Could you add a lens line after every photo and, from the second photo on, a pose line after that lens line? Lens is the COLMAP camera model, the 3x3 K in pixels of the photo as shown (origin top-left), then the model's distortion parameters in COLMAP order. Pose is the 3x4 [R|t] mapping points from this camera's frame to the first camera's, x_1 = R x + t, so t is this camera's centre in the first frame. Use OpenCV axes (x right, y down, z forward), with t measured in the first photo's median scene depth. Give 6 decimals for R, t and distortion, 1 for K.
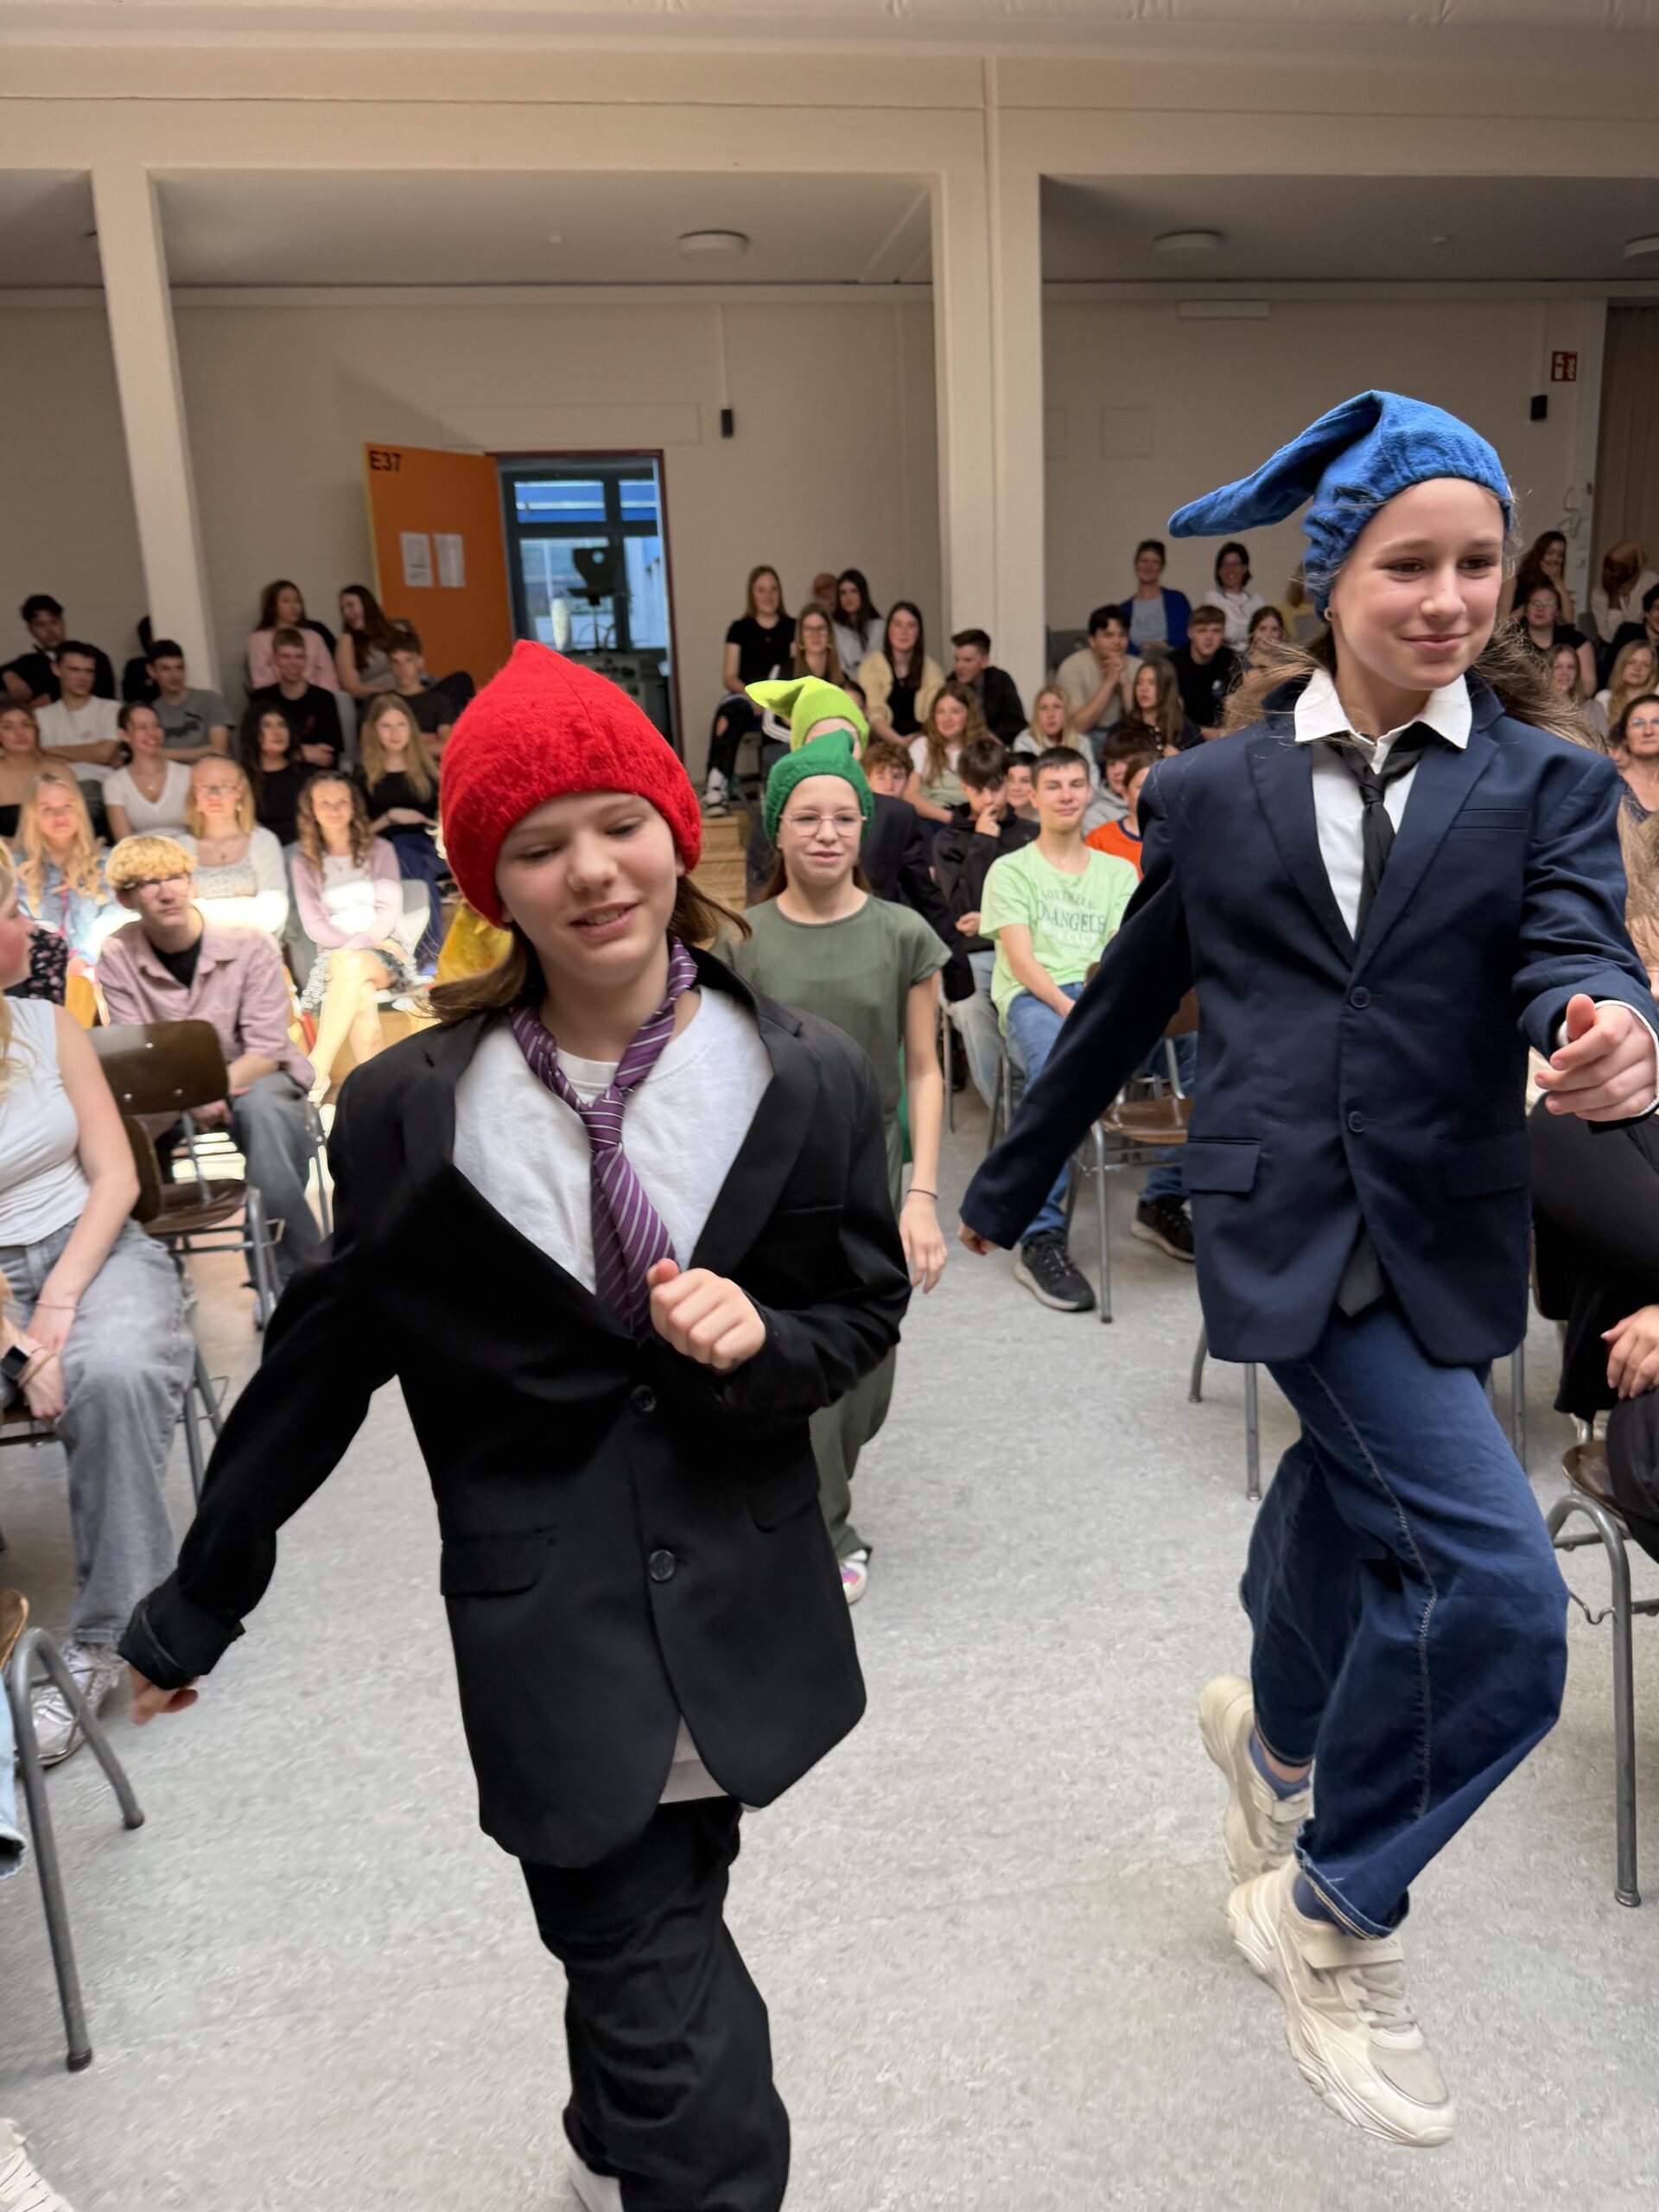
lens RADIAL K [[1572.3, 0, 860.7], [0, 1572.3, 1109.5], [0, 0, 1]] dist [0.122704, -0.269017]
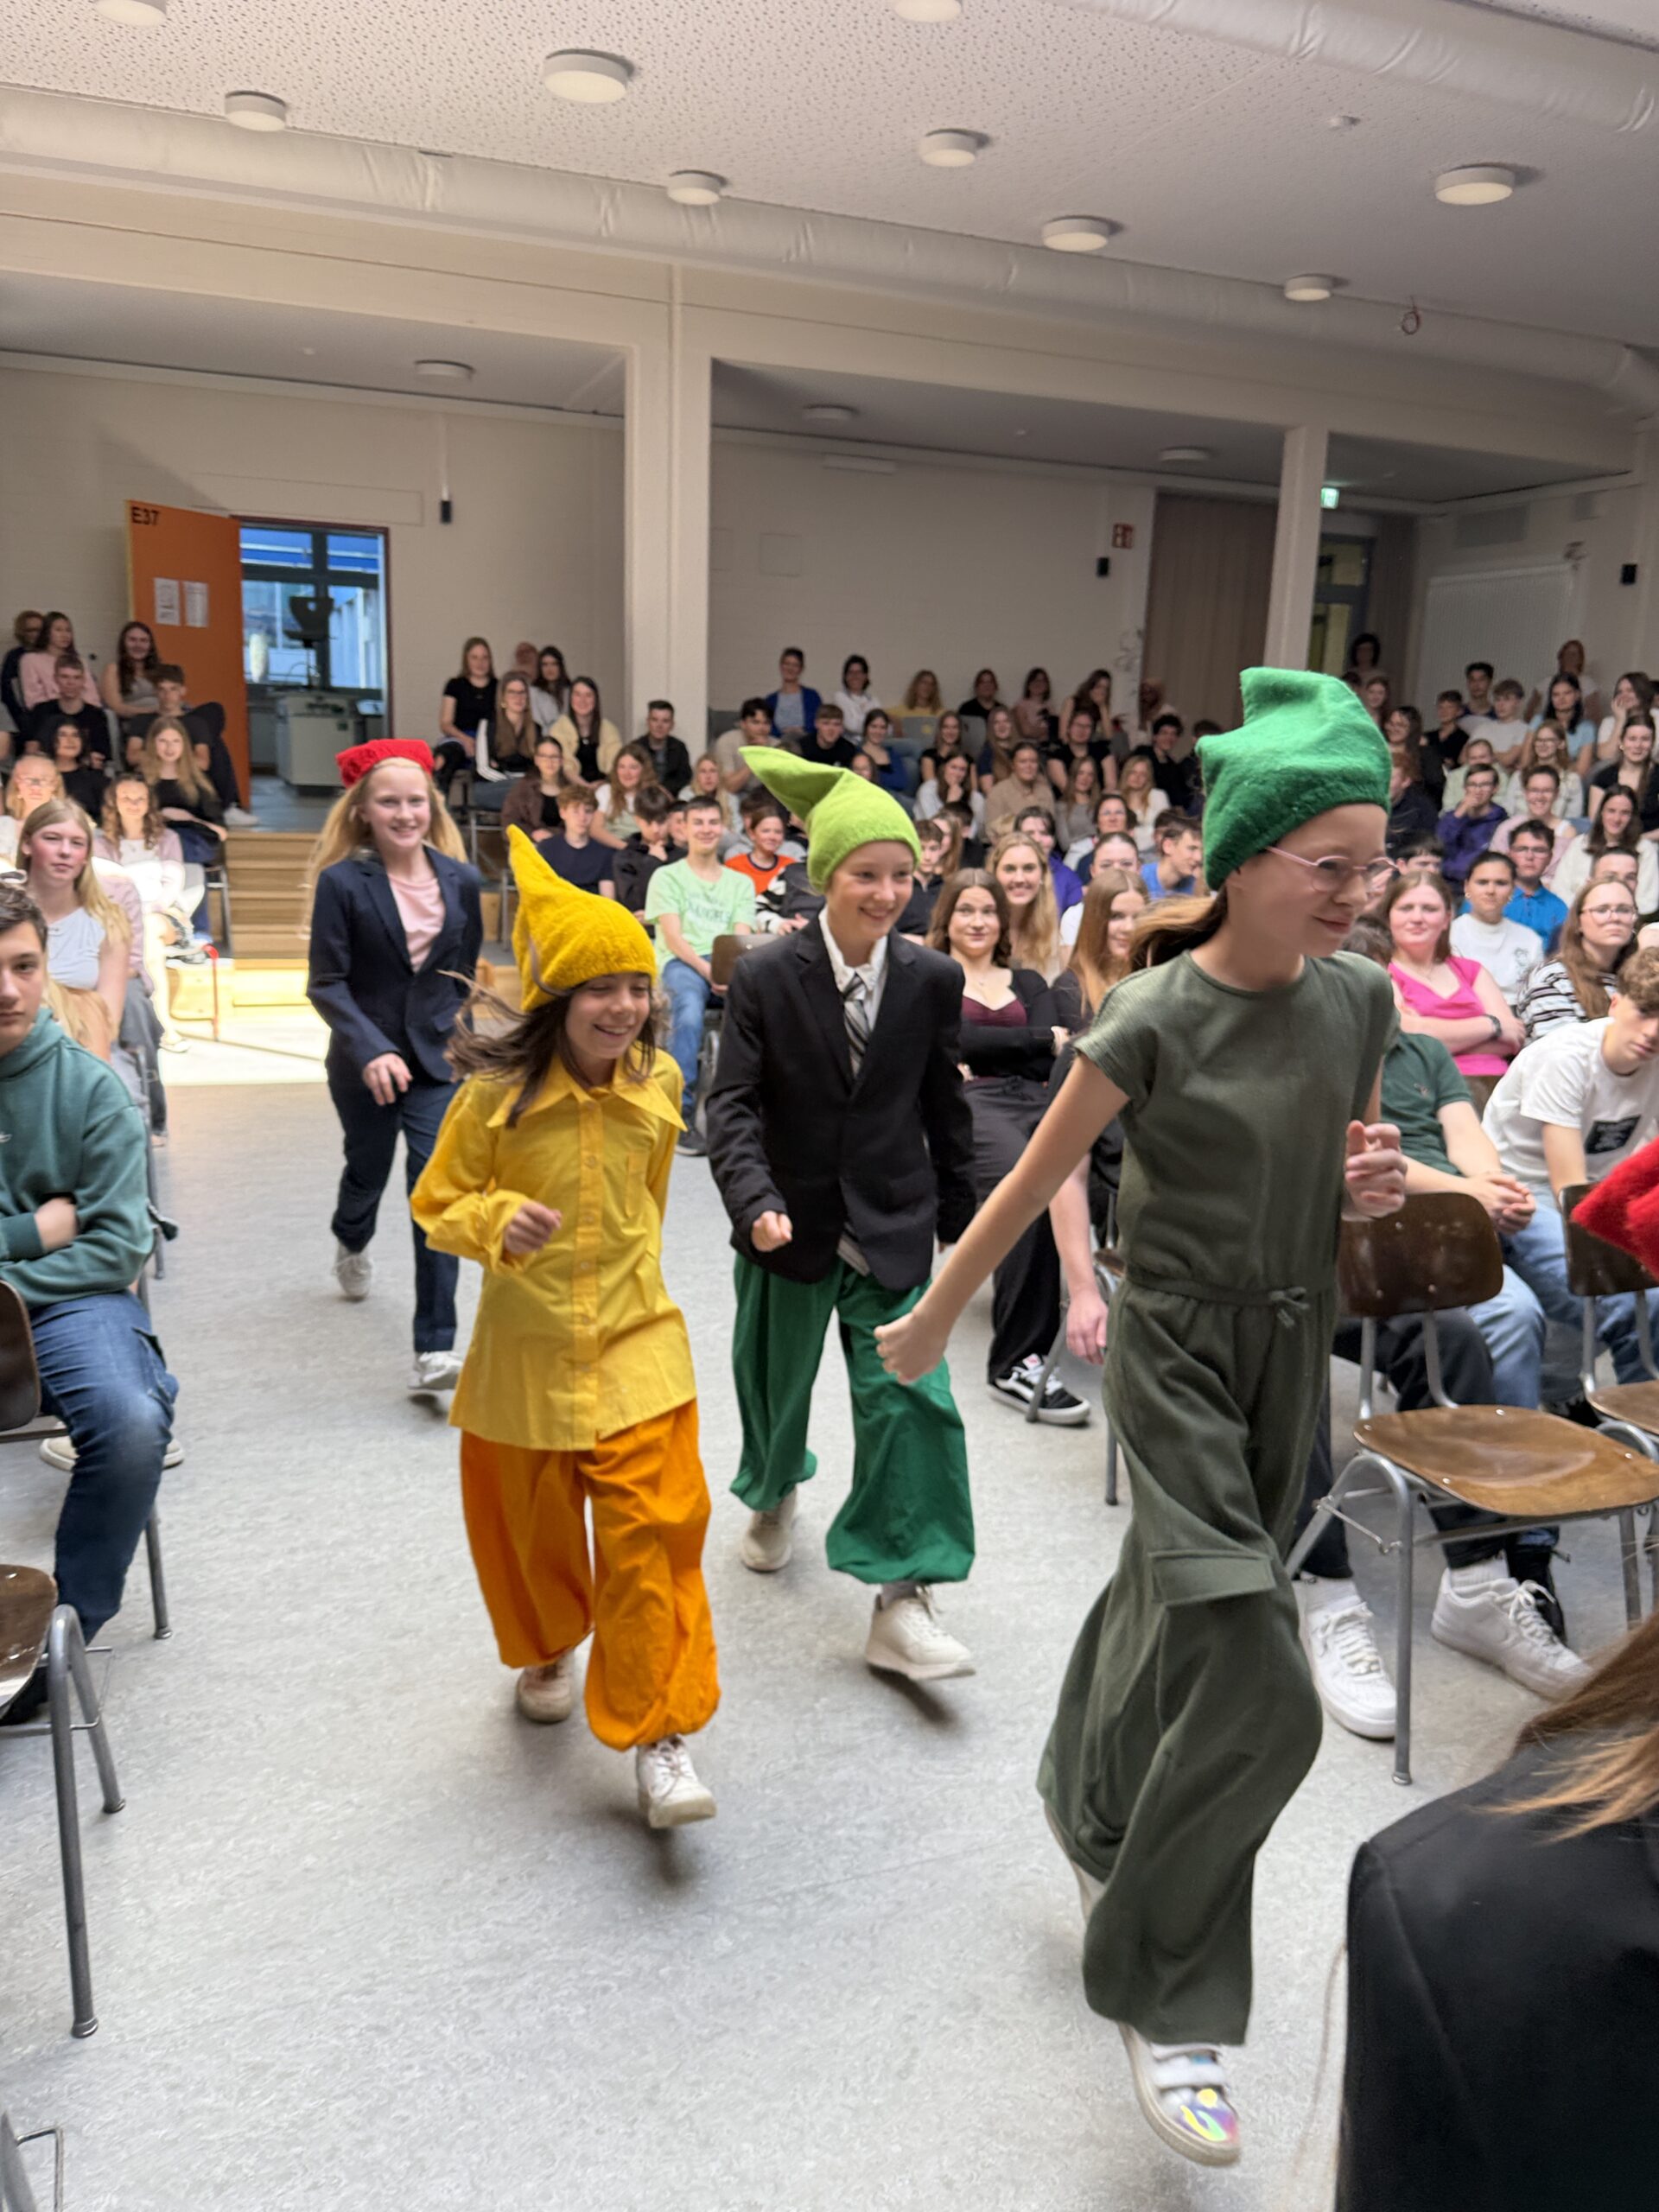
lens RADIAL K [[1572.3, 0, 860.7], [0, 1572.3, 1109.5], [0, 0, 1]] dist [0.122704, -0.269017]
pose [[0.978017, 0.034842, 0.205596, -0.012783], [-0.026790, 0.998766, -0.041820, 0.067521], [-0.206799, 0.035392, 0.977743, -0.256962]]
